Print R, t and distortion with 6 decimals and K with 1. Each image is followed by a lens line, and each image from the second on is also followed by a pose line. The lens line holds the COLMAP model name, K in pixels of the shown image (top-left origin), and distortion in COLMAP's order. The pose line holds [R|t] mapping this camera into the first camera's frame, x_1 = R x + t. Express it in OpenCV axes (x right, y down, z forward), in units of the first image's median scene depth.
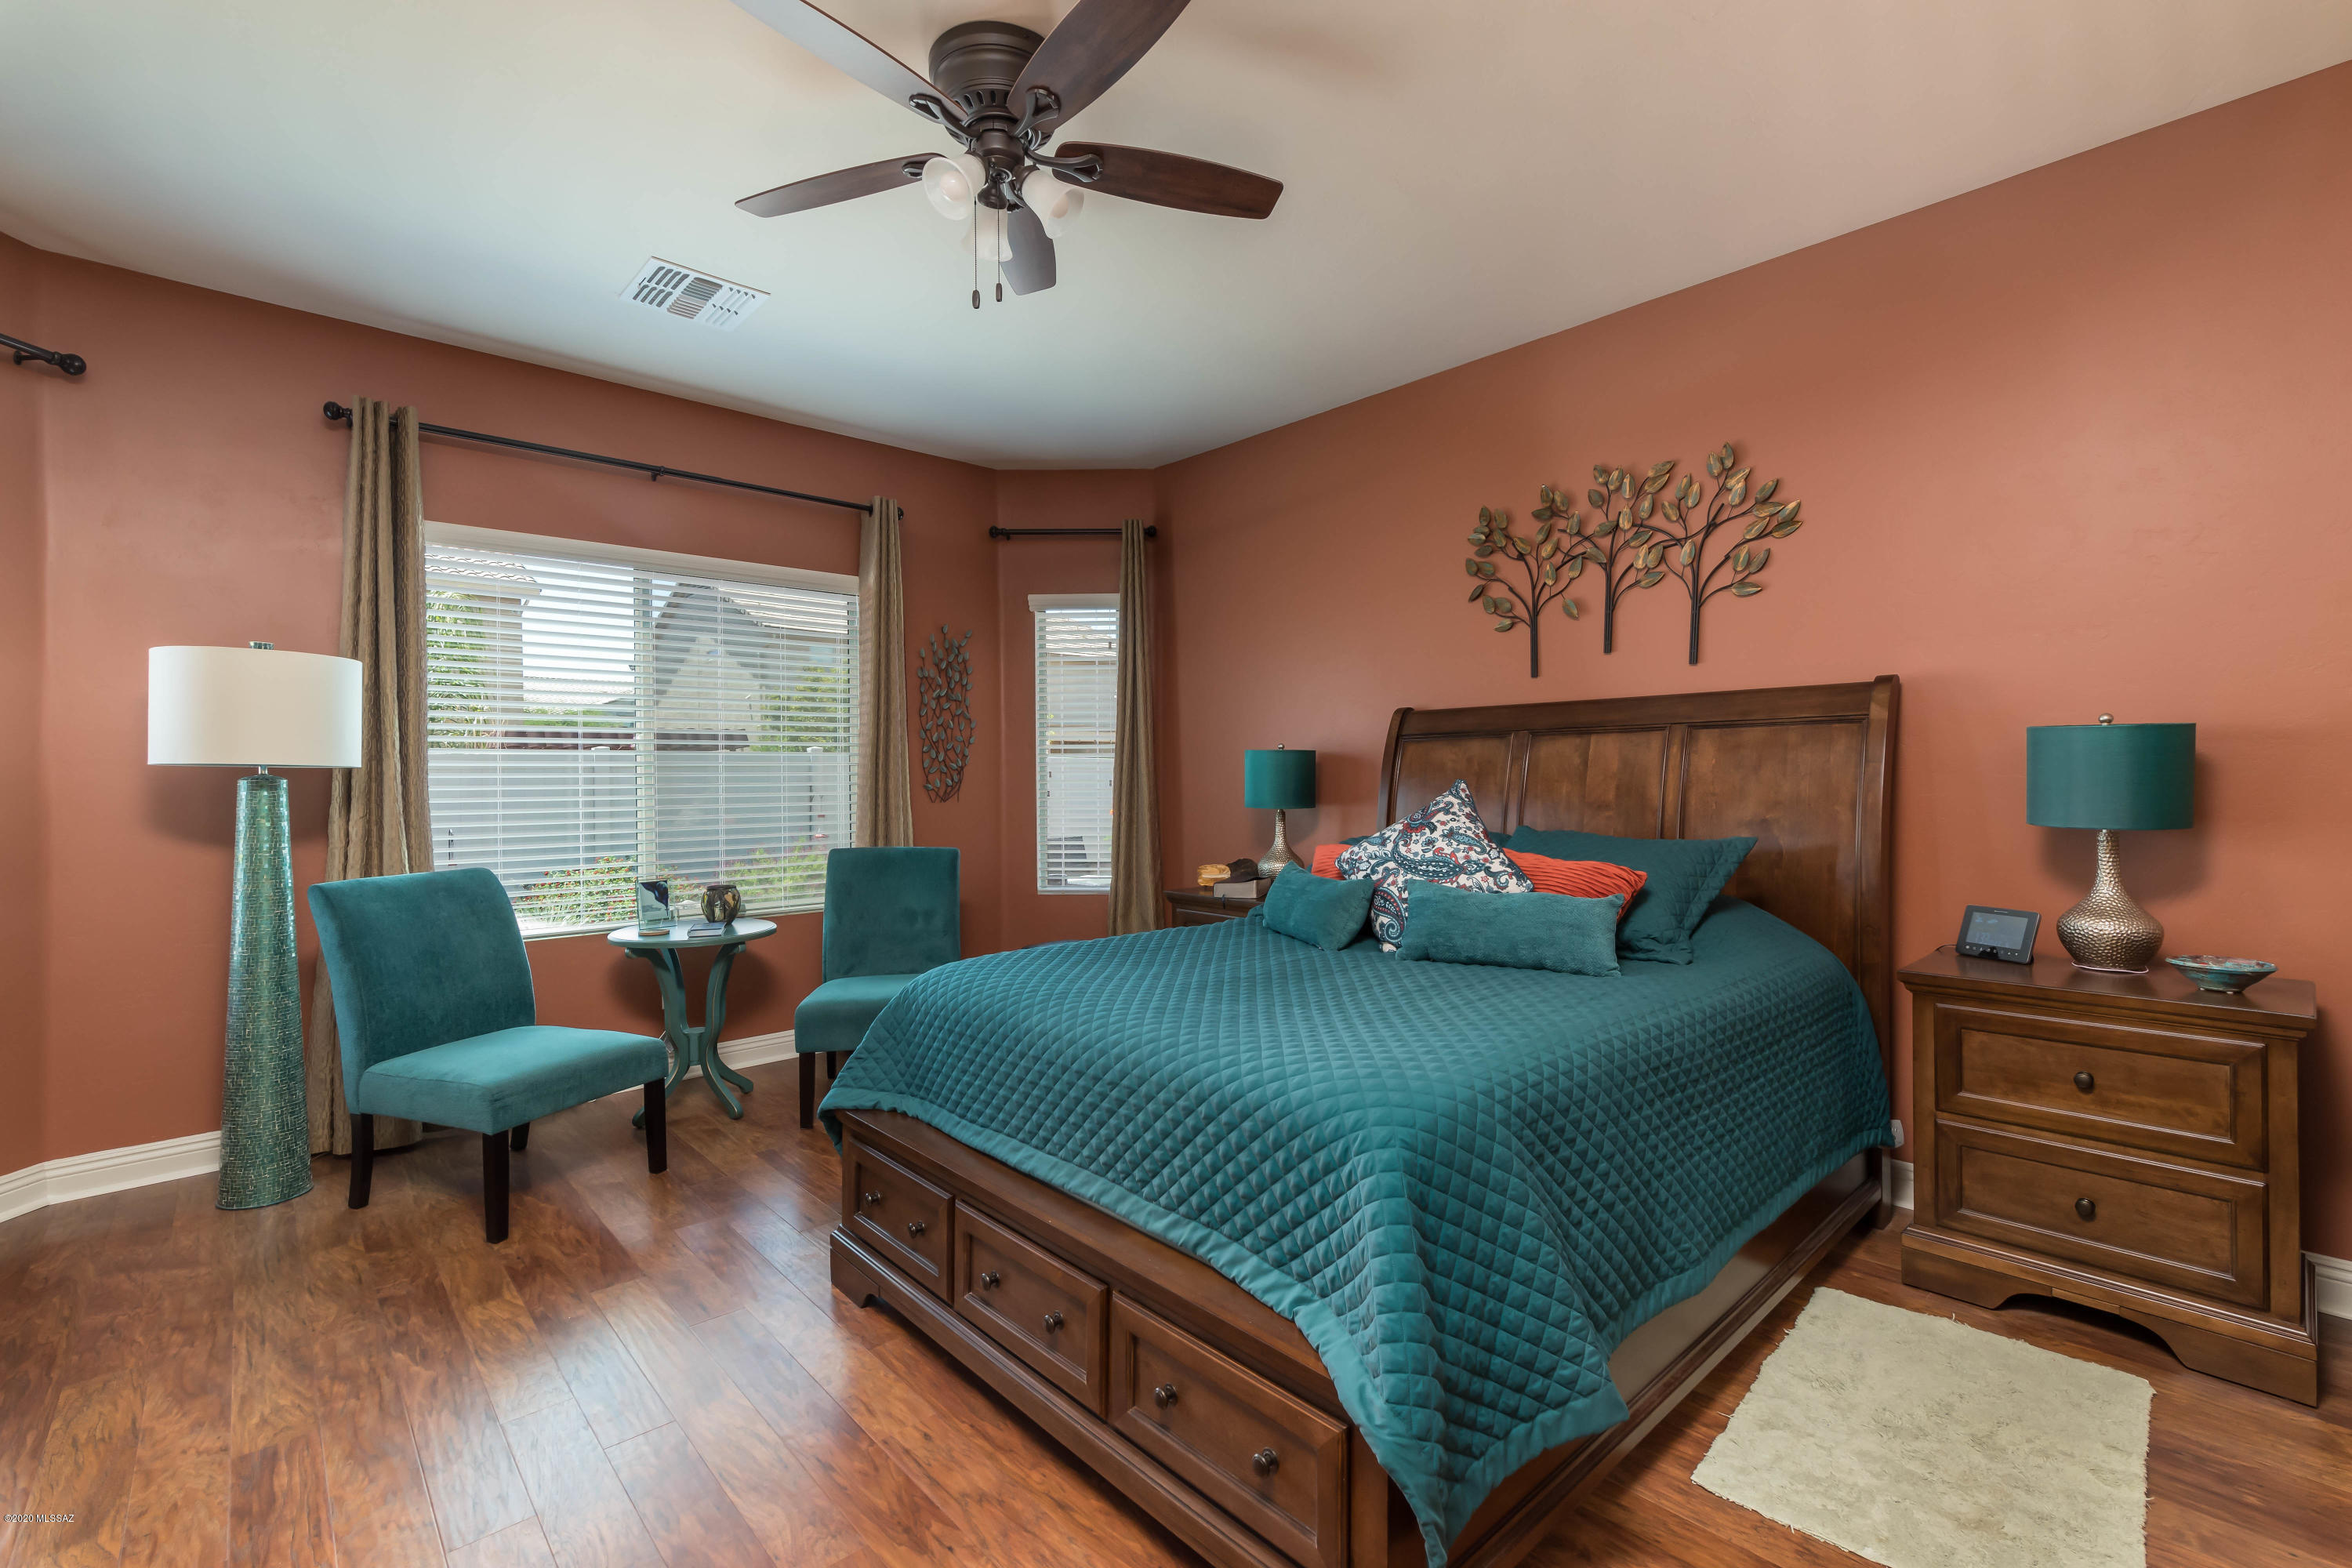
lens RADIAL K [[1023.2, 0, 1187.3], [0, 1023.2, 778.6], [0, 0, 1]] dist [-0.001662, 0.001318]
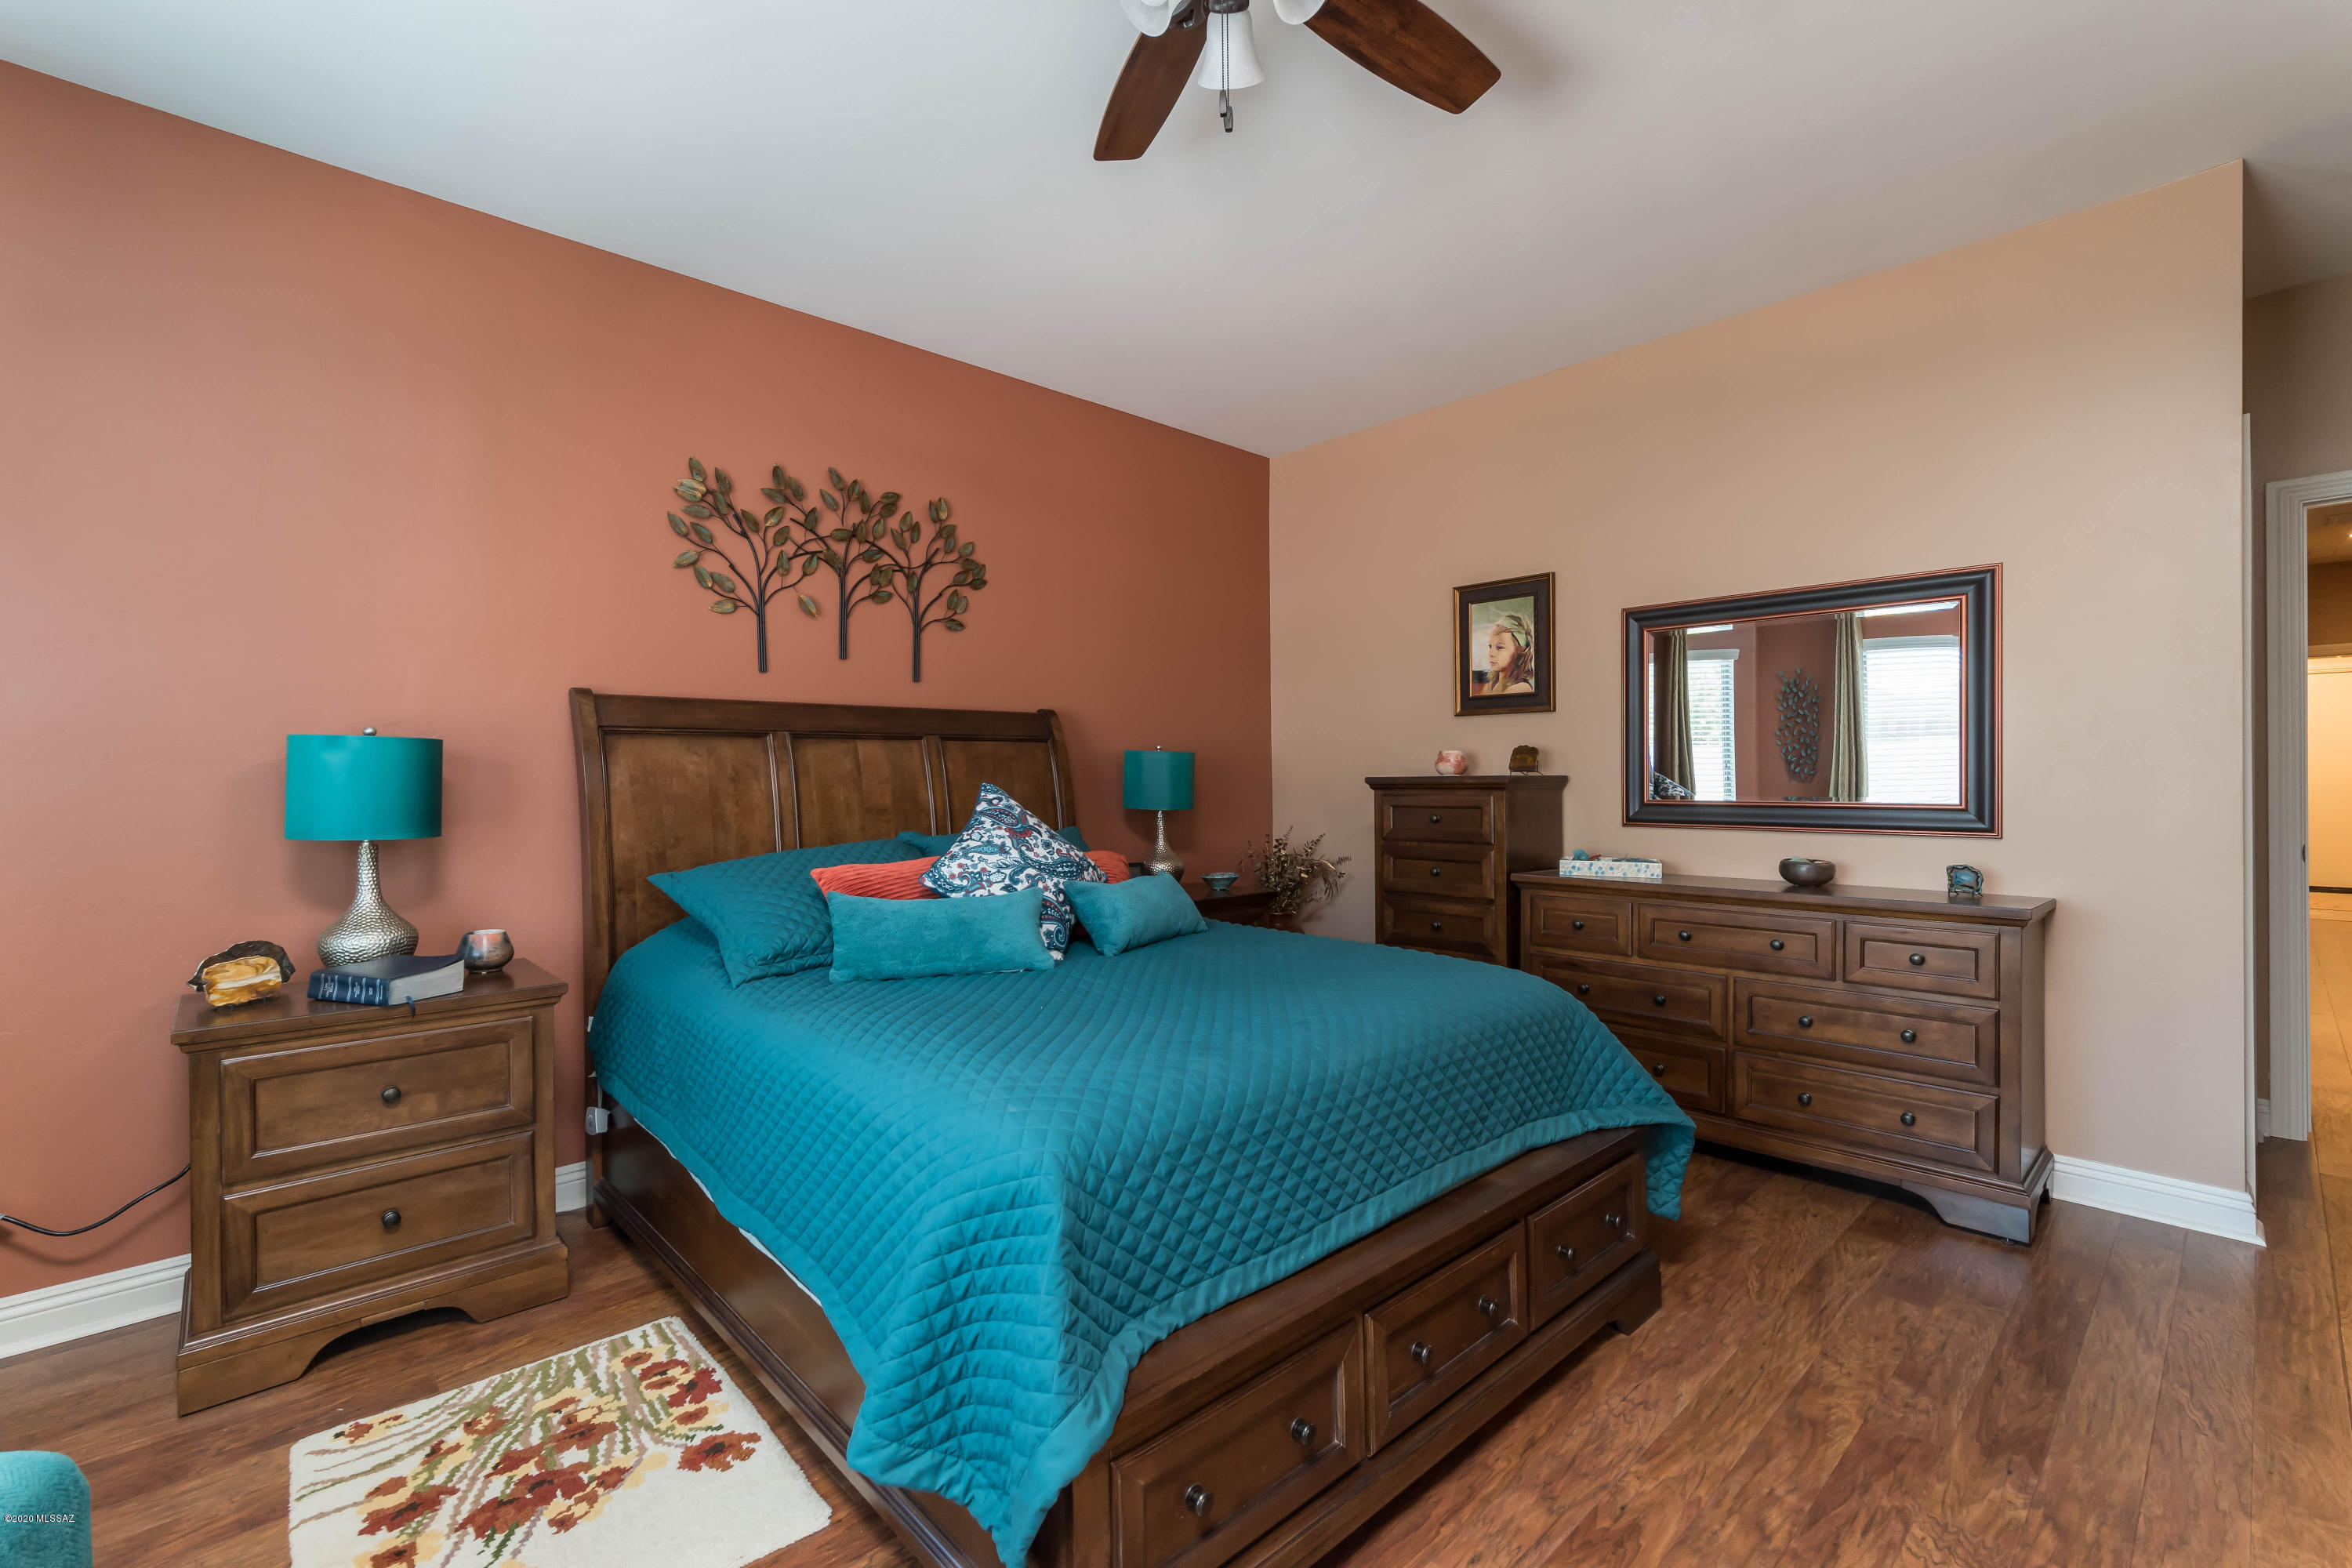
lens RADIAL K [[1023.2, 0, 1189.7], [0, 1023.2, 779.7], [0, 0, 1]] dist [-0.001662, 0.001318]
pose [[-0.017658, 0.004069, 0.999836, -0.596084], [0.014293, 0.999891, -0.003817, 0.003781], [-0.999742, 0.014223, -0.017714, 0.680185]]
